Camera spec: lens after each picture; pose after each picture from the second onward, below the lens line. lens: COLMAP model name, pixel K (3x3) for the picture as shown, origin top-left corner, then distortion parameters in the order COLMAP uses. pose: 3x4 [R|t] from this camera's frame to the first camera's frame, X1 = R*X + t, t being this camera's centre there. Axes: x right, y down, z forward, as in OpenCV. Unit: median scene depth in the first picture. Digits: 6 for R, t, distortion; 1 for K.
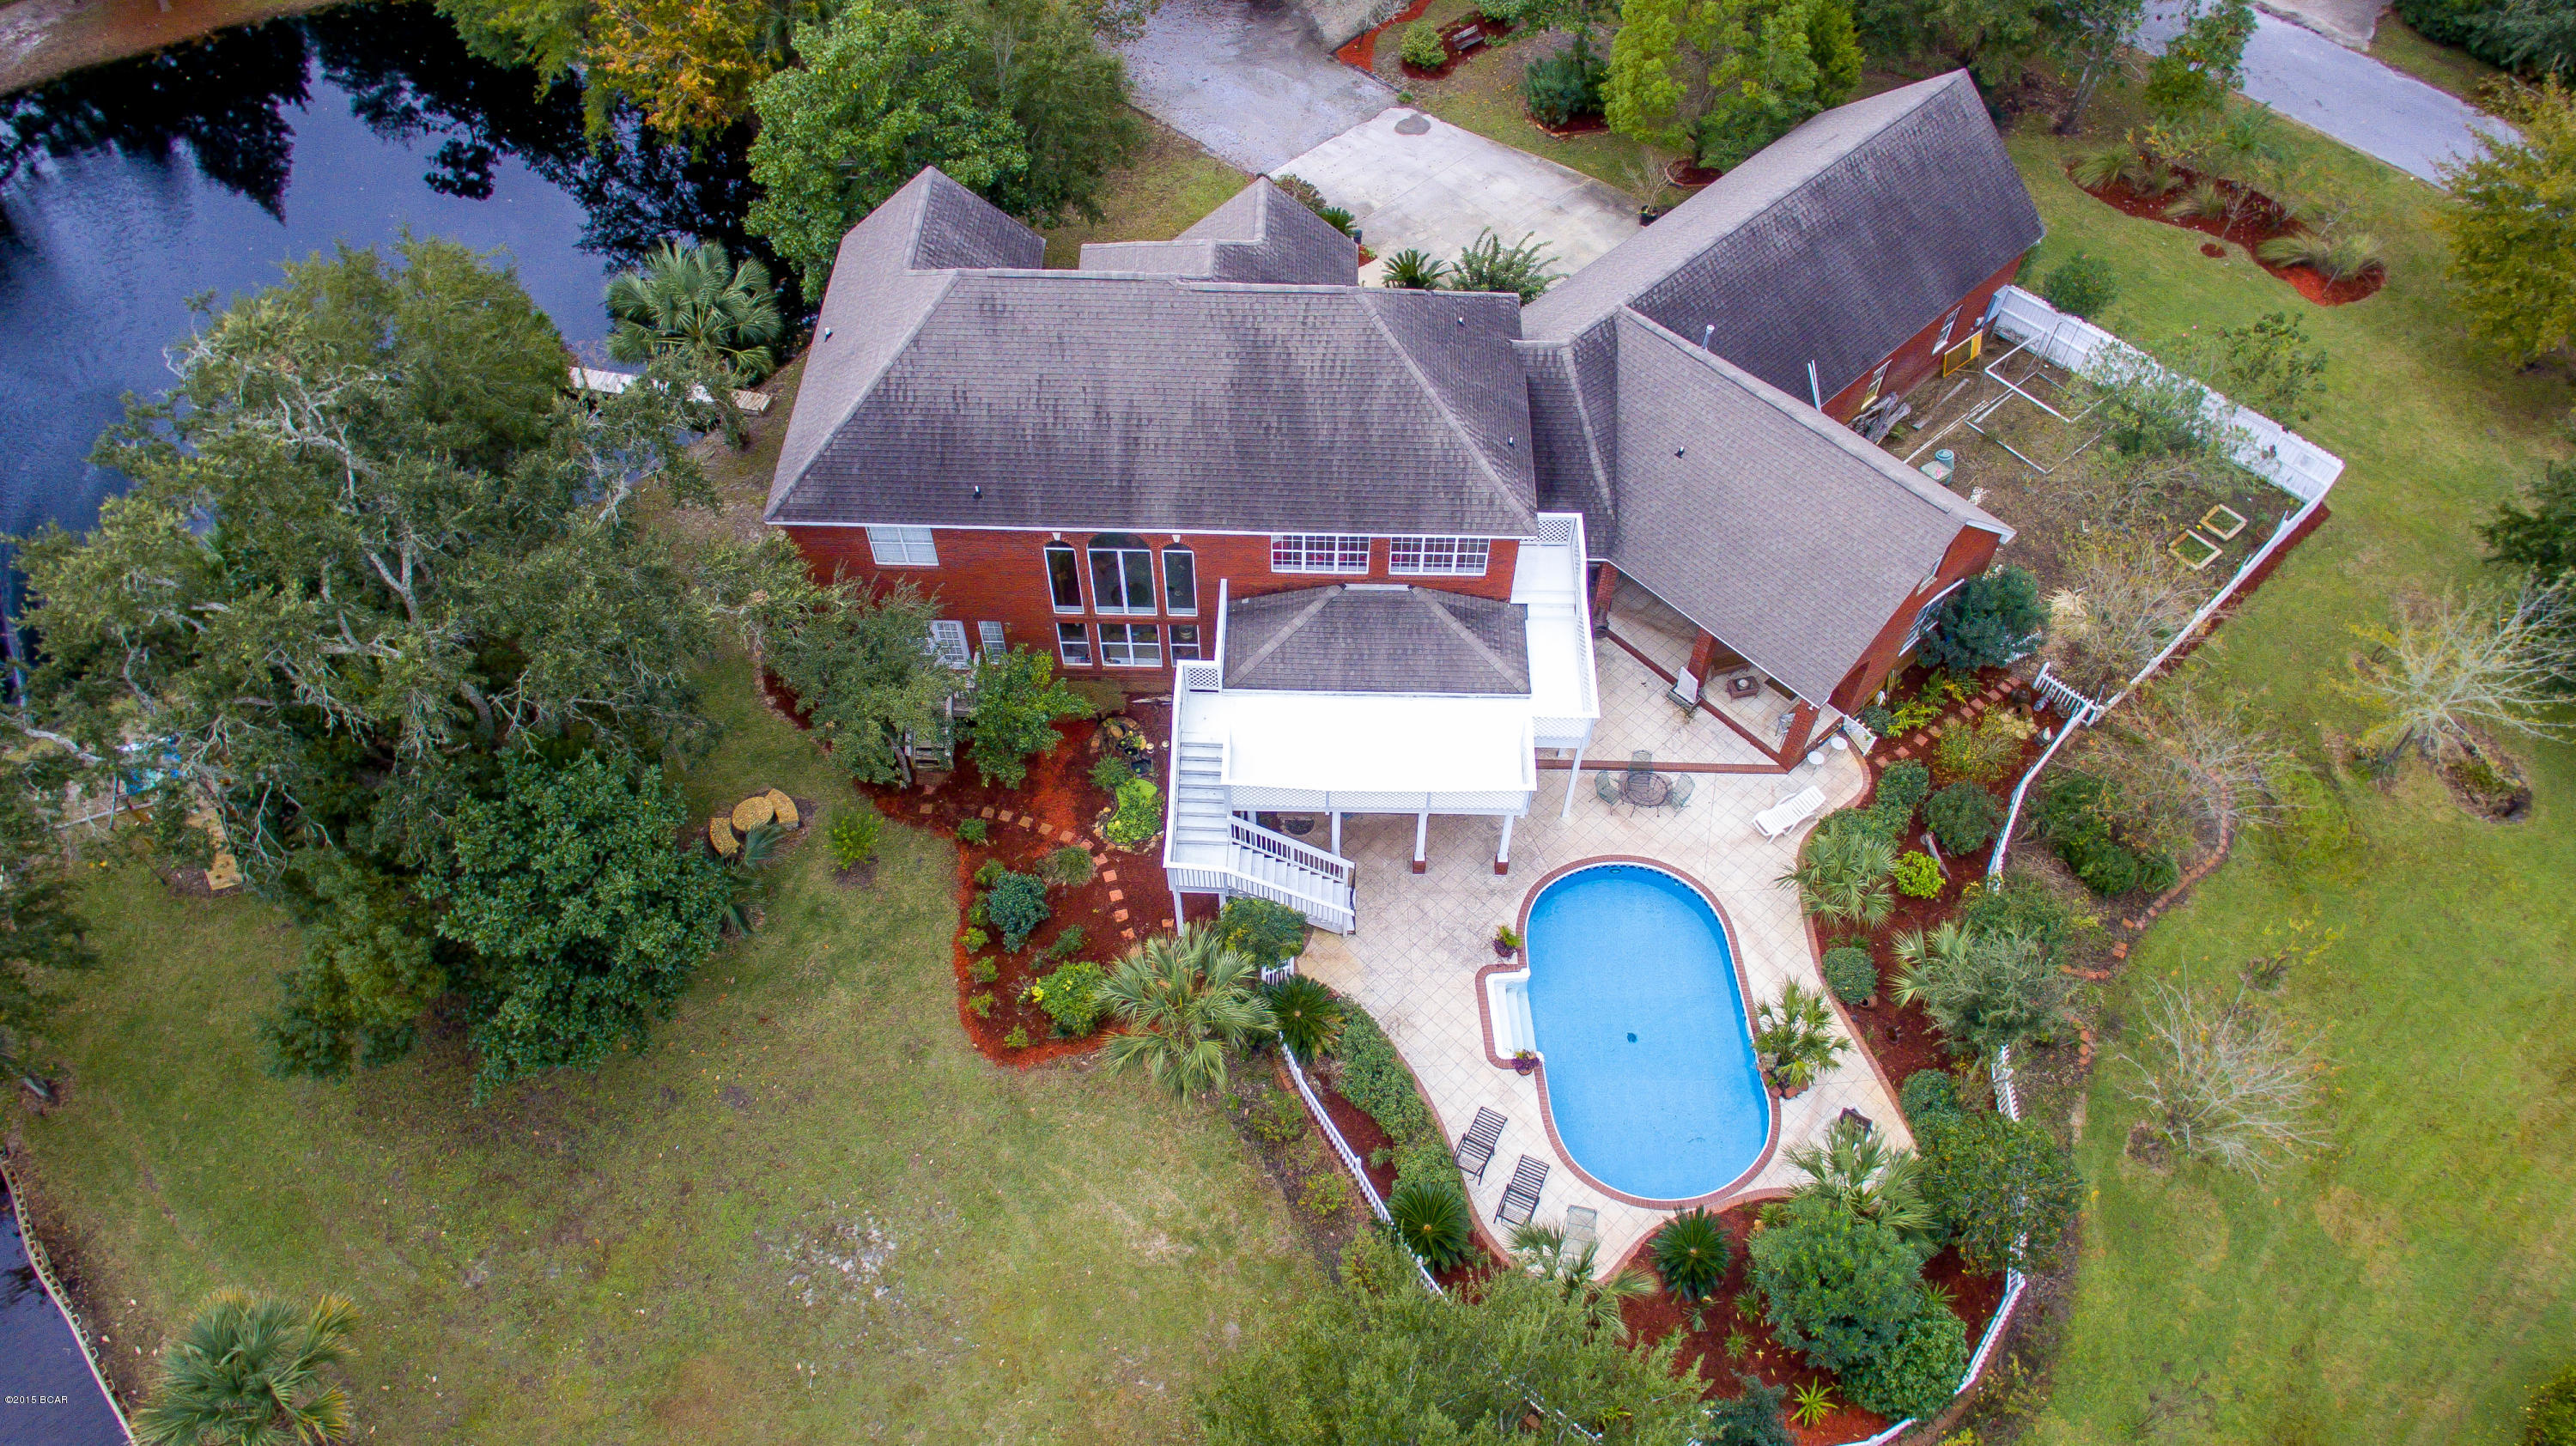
lens RADIAL K [[1913.5, 0, 1288.0], [0, 1913.5, 723.0], [0, 0, 1]] dist [-0.056594, -0.002593]
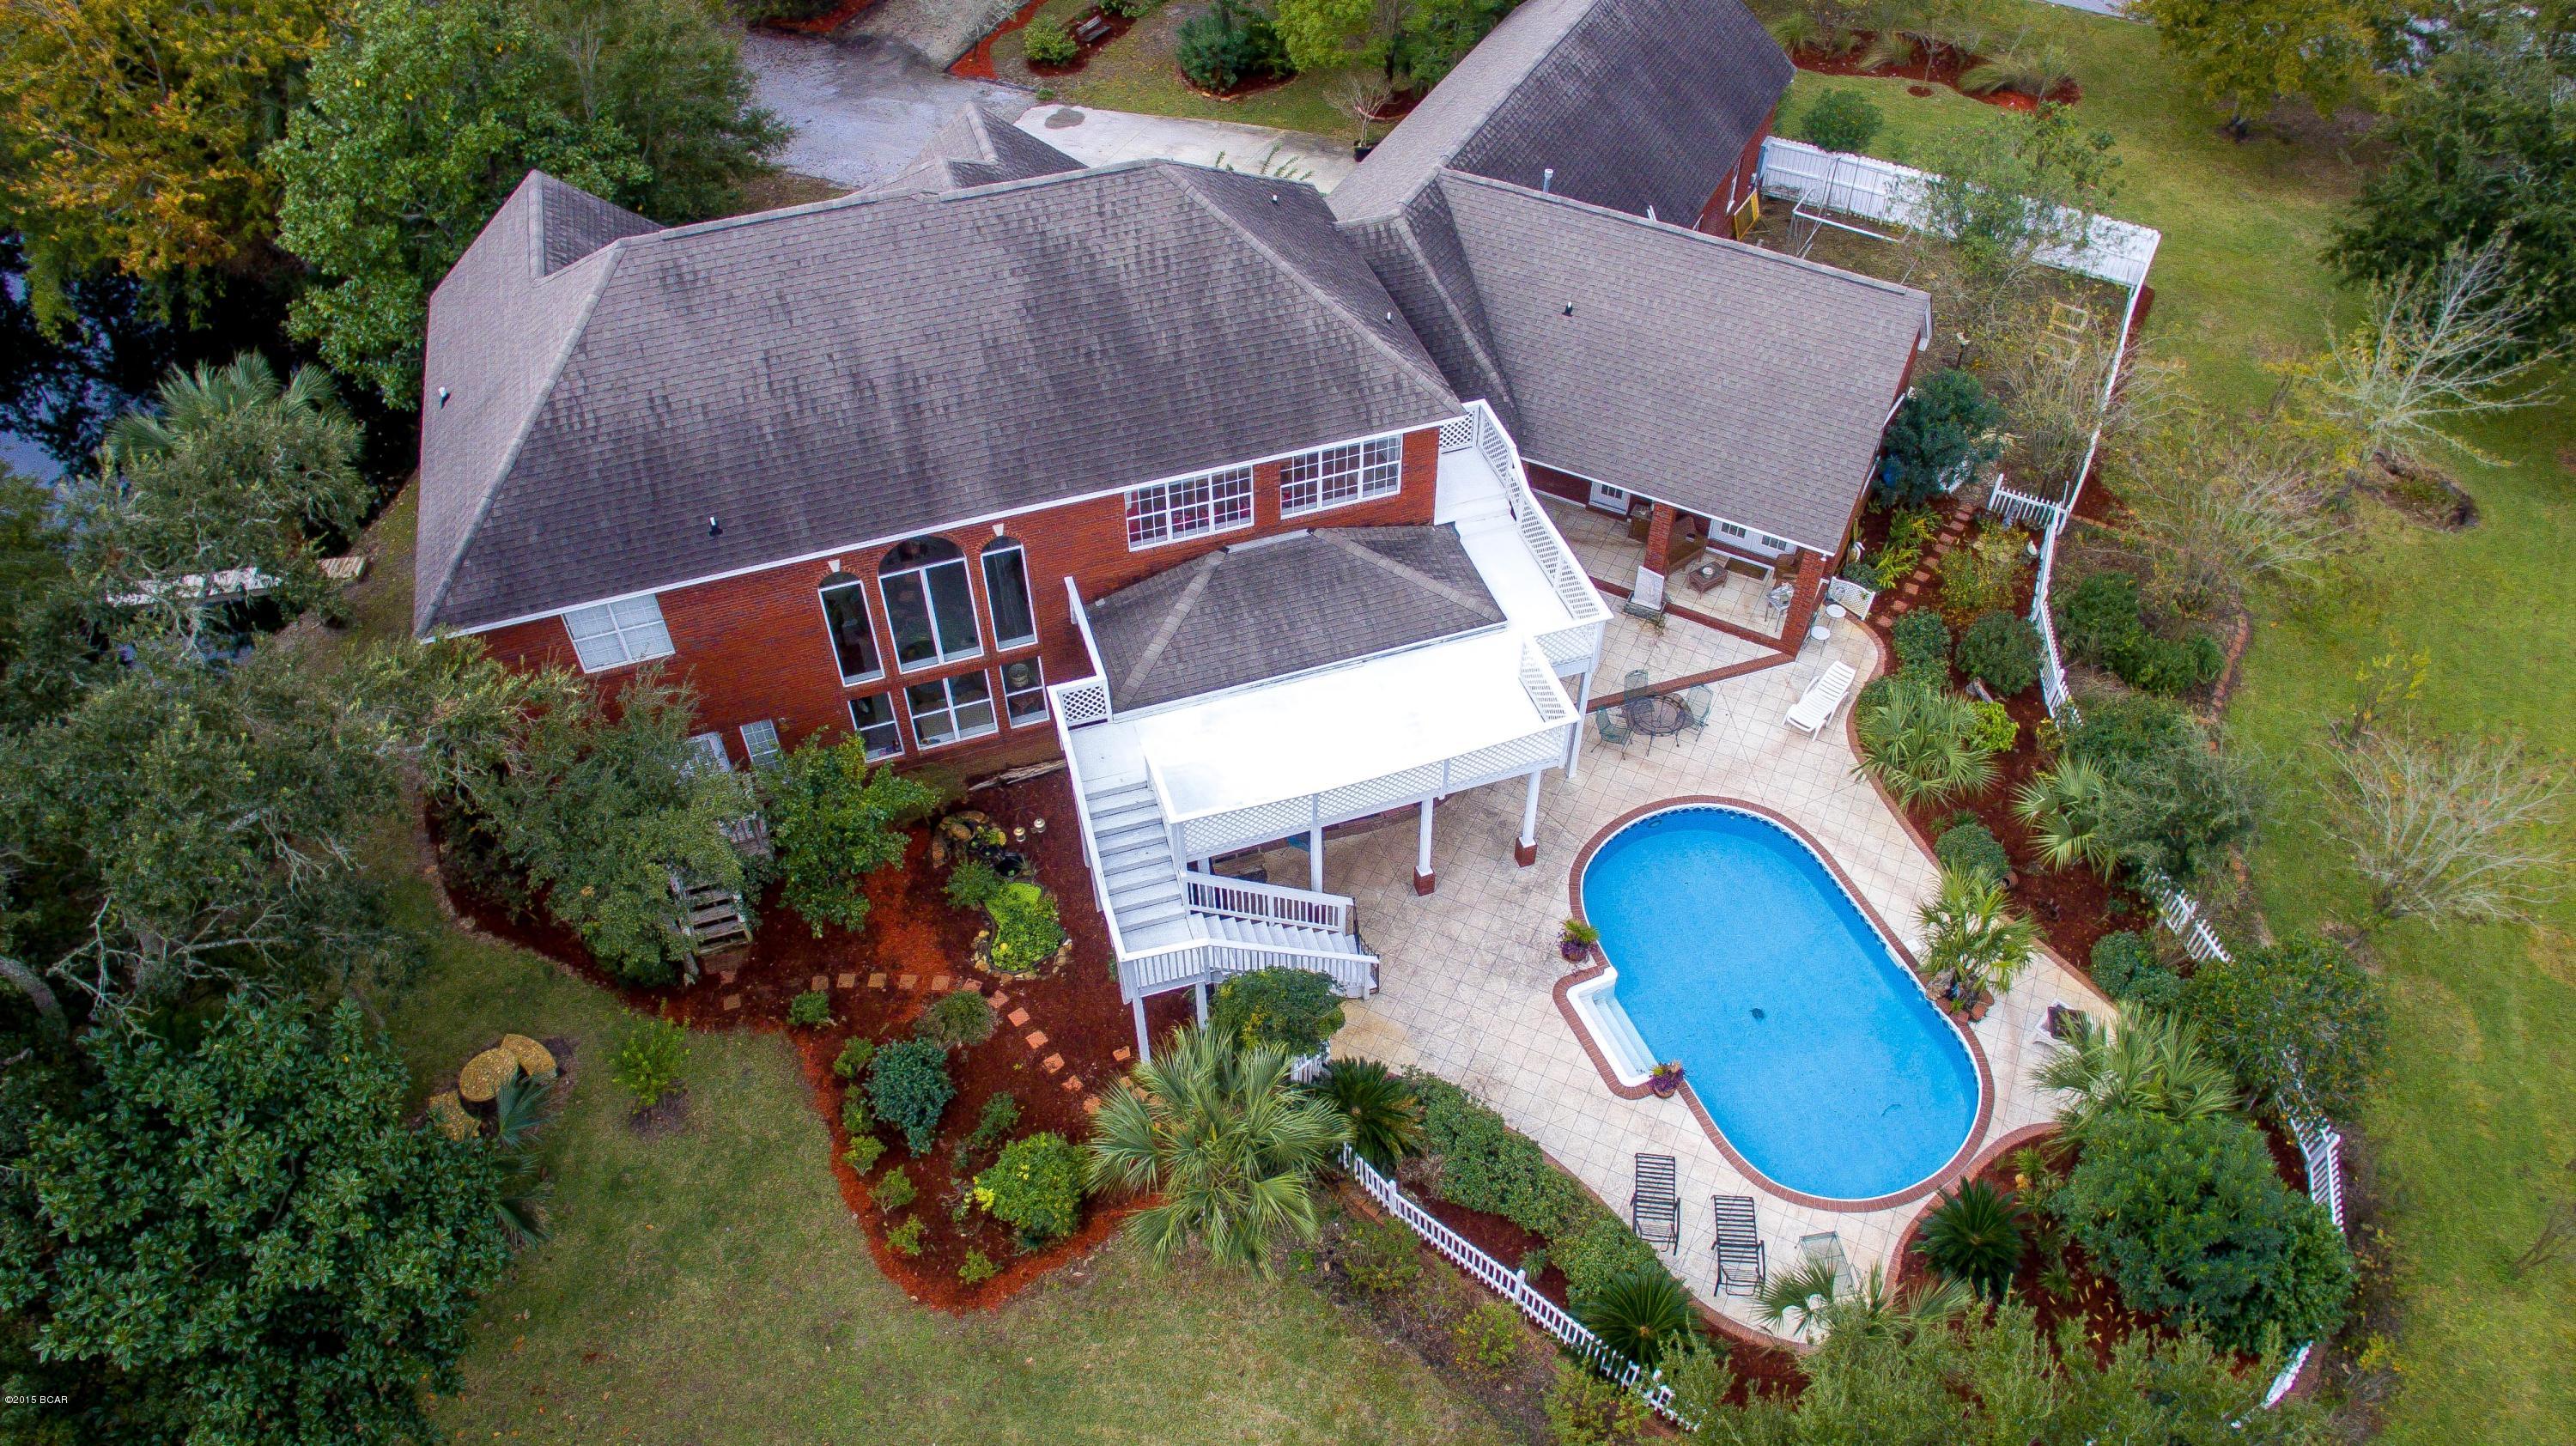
lens RADIAL K [[1825.8, 0, 1290.0], [0, 1825.8, 737.4], [0, 0, 1]] dist [-0.189732, 0.125236]
pose [[0.937310, -0.245317, 0.247526, -0.142494], [0.272225, 0.958857, -0.080538, 0.063273], [-0.217585, 0.142872, 0.965528, 0.320435]]
